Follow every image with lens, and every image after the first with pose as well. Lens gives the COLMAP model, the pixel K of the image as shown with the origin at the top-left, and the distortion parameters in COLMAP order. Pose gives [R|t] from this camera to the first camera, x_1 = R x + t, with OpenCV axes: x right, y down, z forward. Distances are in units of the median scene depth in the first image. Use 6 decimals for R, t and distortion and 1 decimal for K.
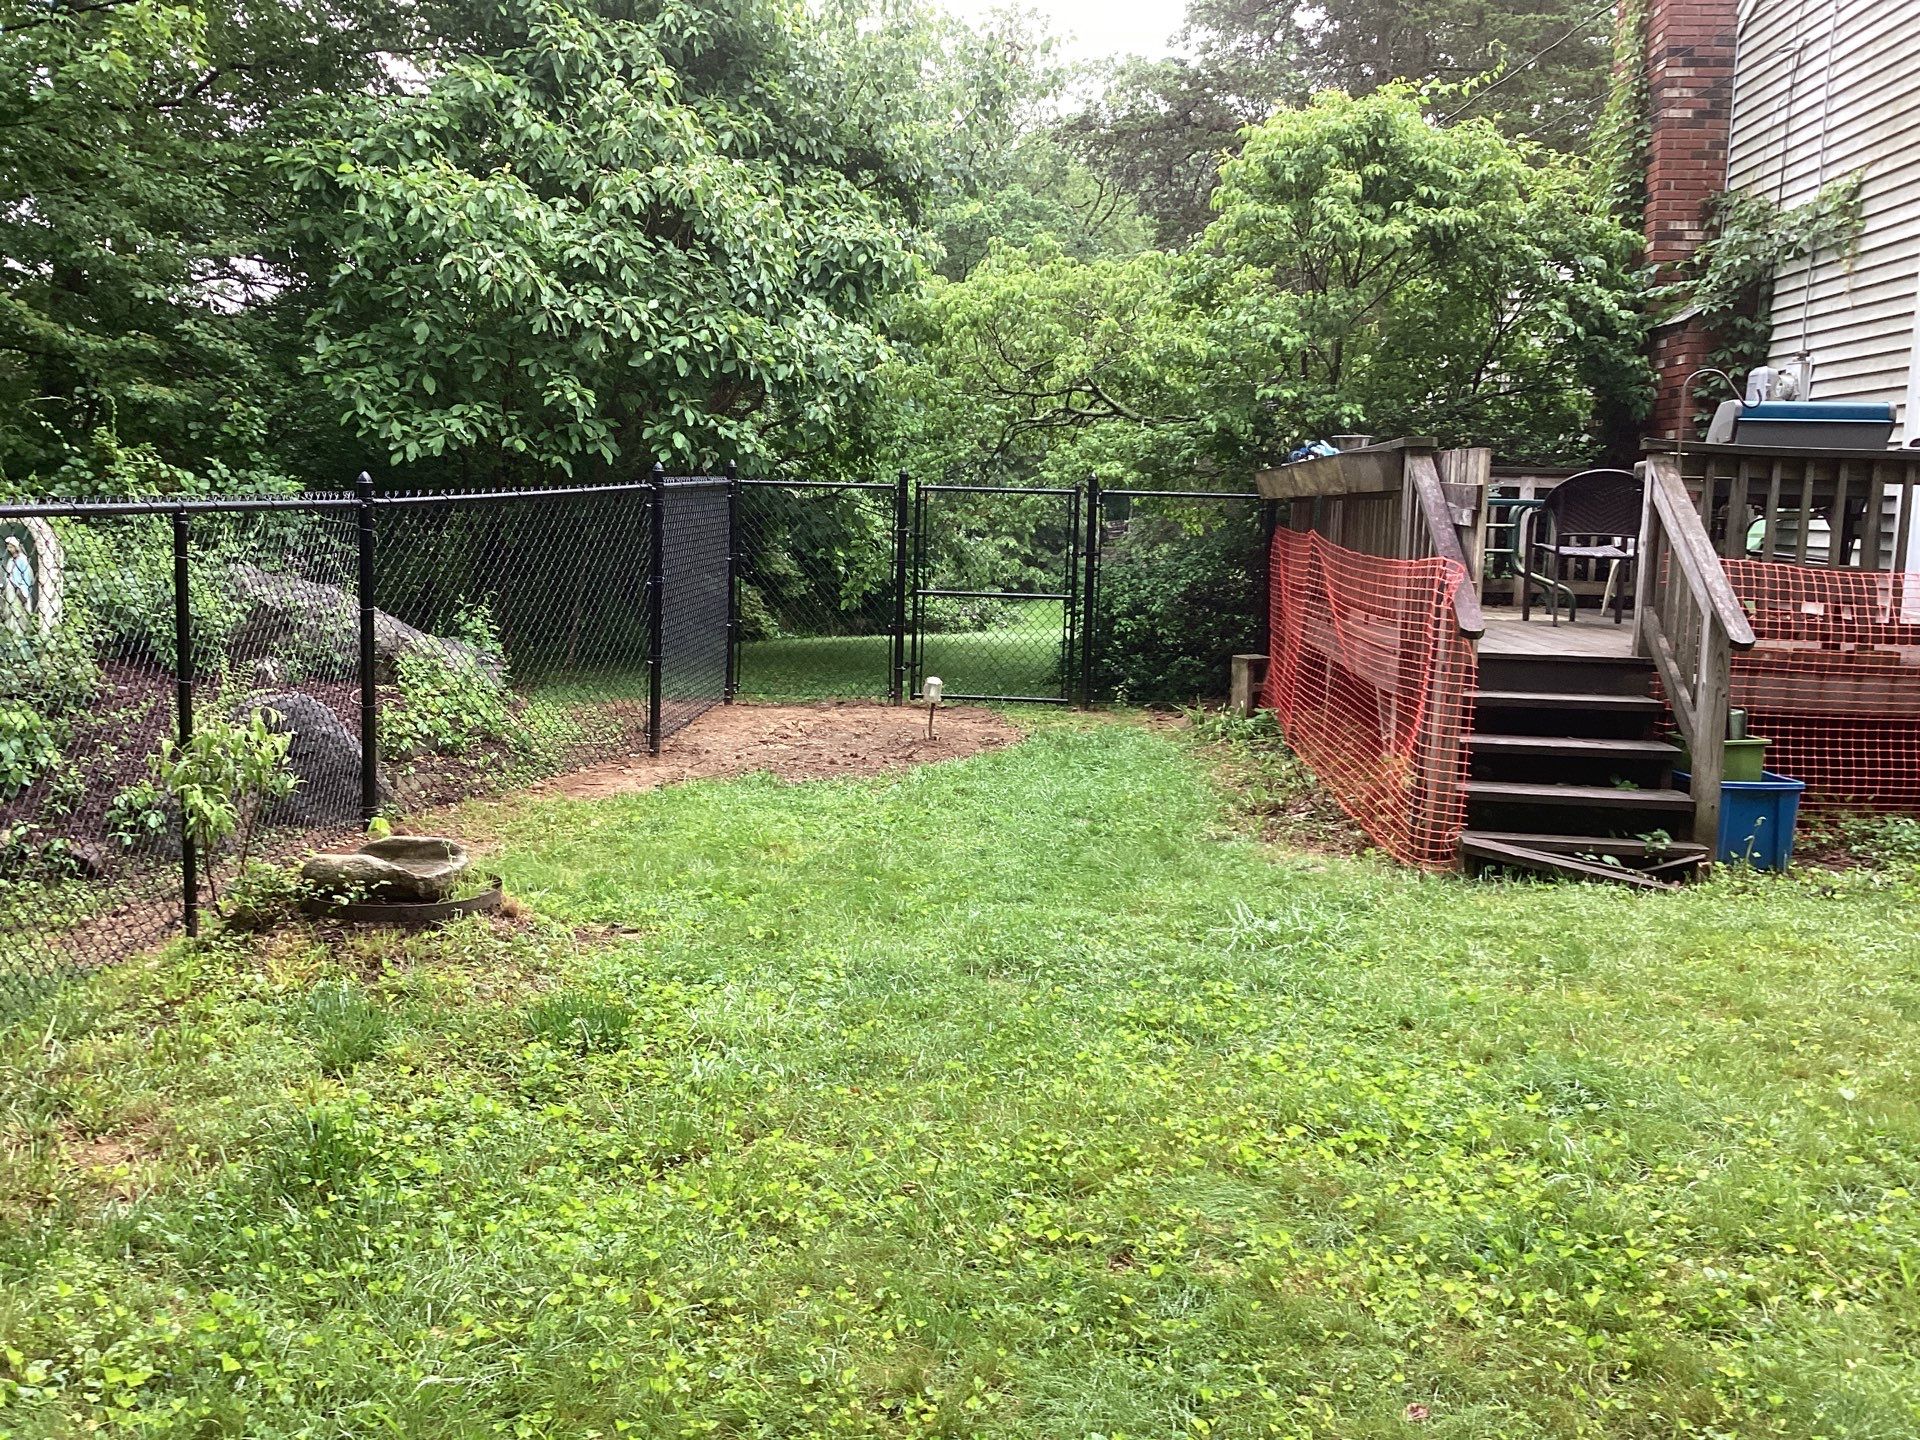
lens RADIAL K [[1731.5, 0, 960.0], [0, 1731.5, 720.0], [0, 0, 1]] dist [0.083122, -0.189645]
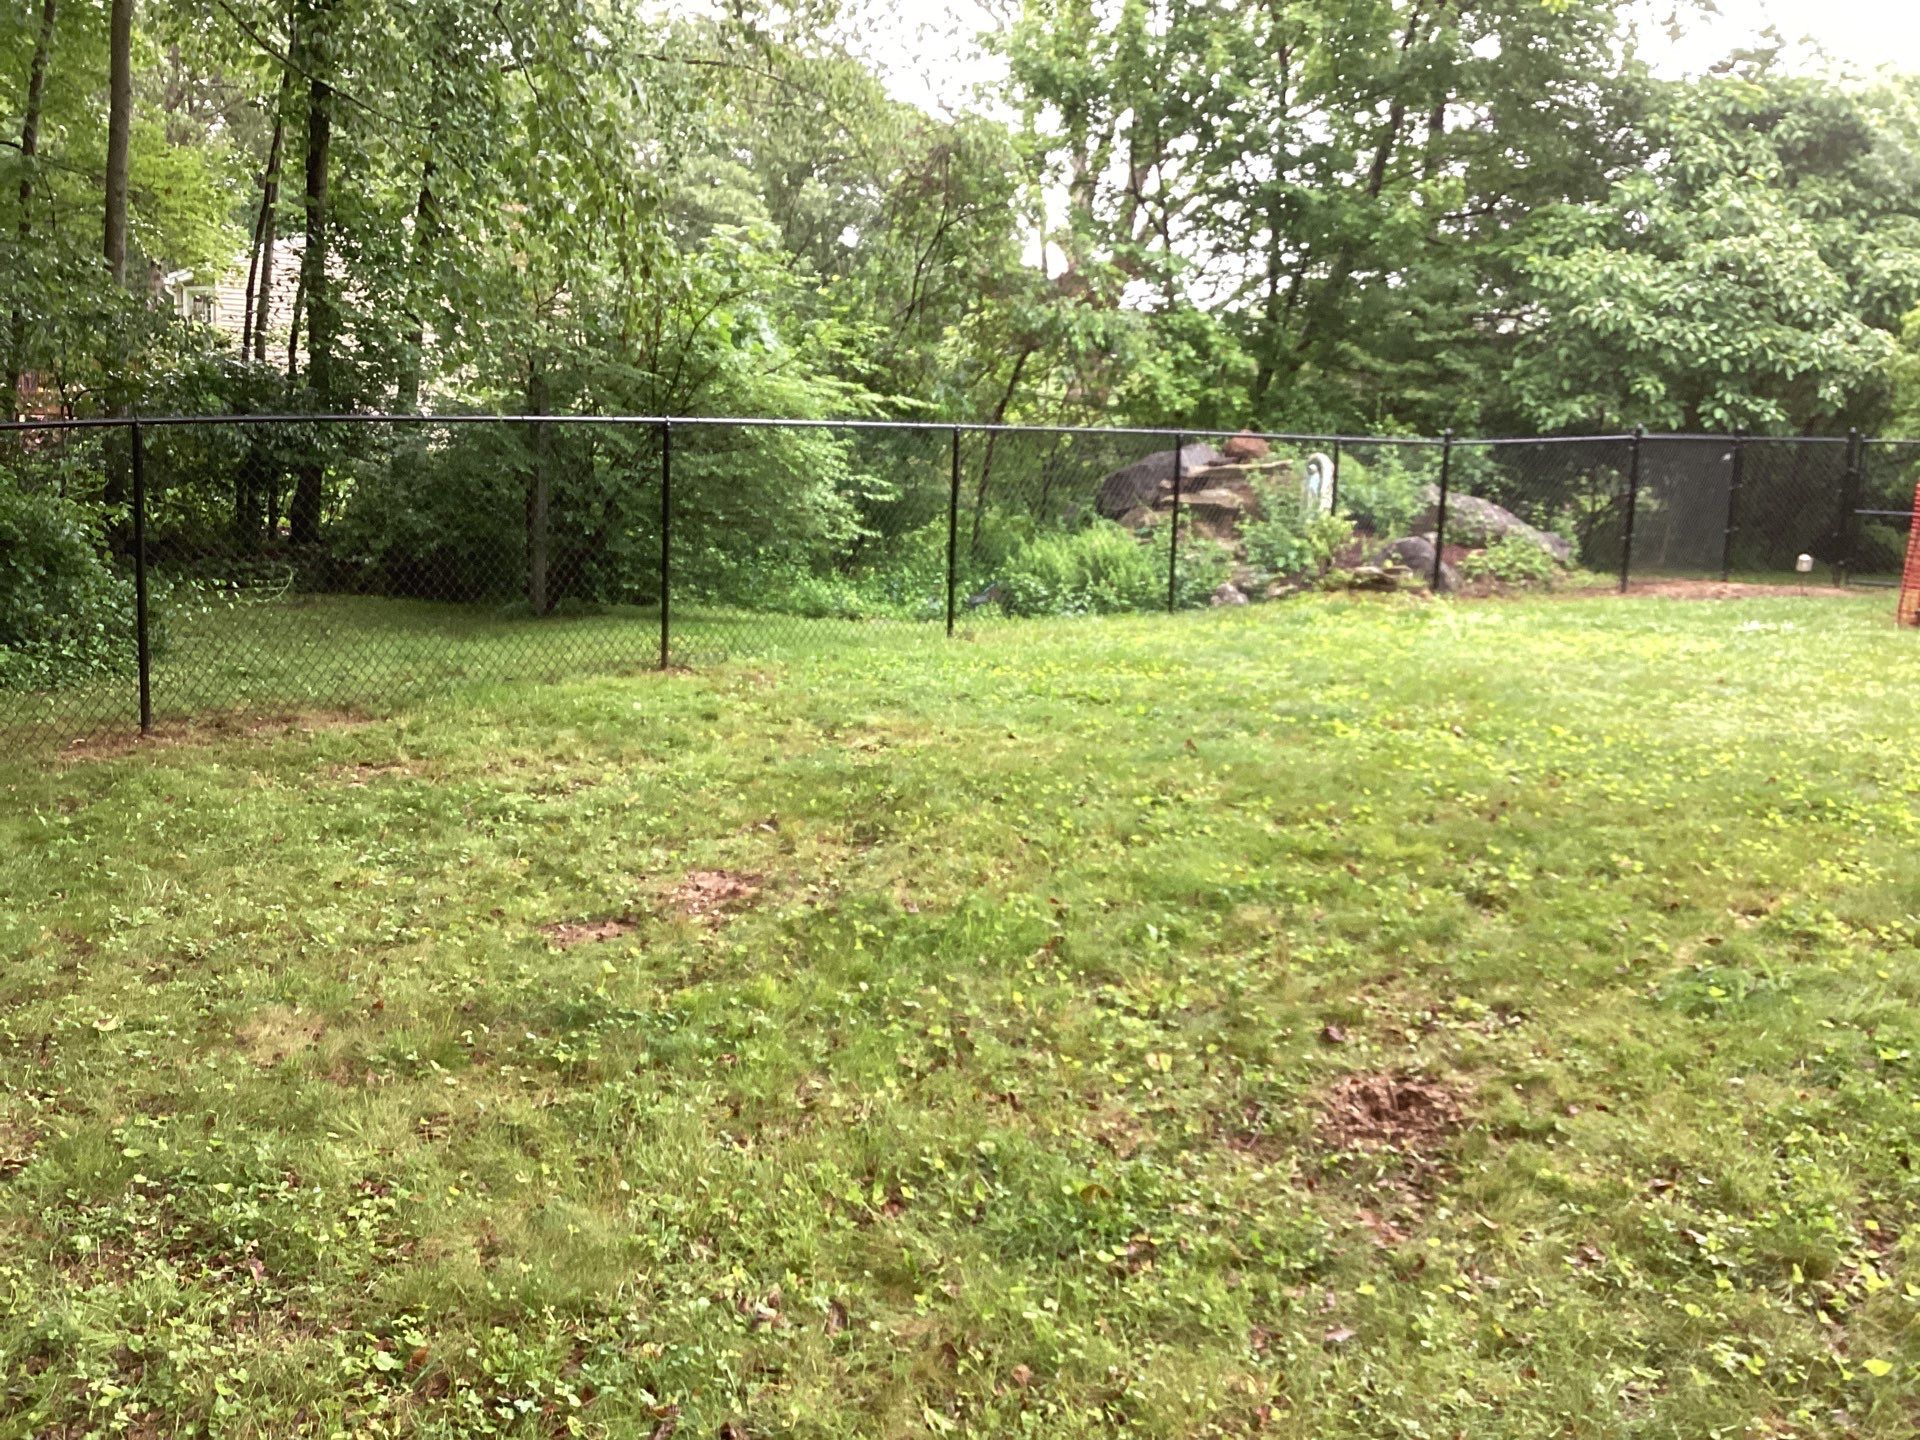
lens RADIAL K [[1731.5, 0, 960.0], [0, 1731.5, 720.0], [0, 0, 1]] dist [0.083122, -0.189645]
pose [[0.703207, 0.101849, -0.703652, 0.491729], [-0.101450, 0.993933, 0.042478, 0.114801], [0.703710, 0.041515, 0.709274, -0.577240]]
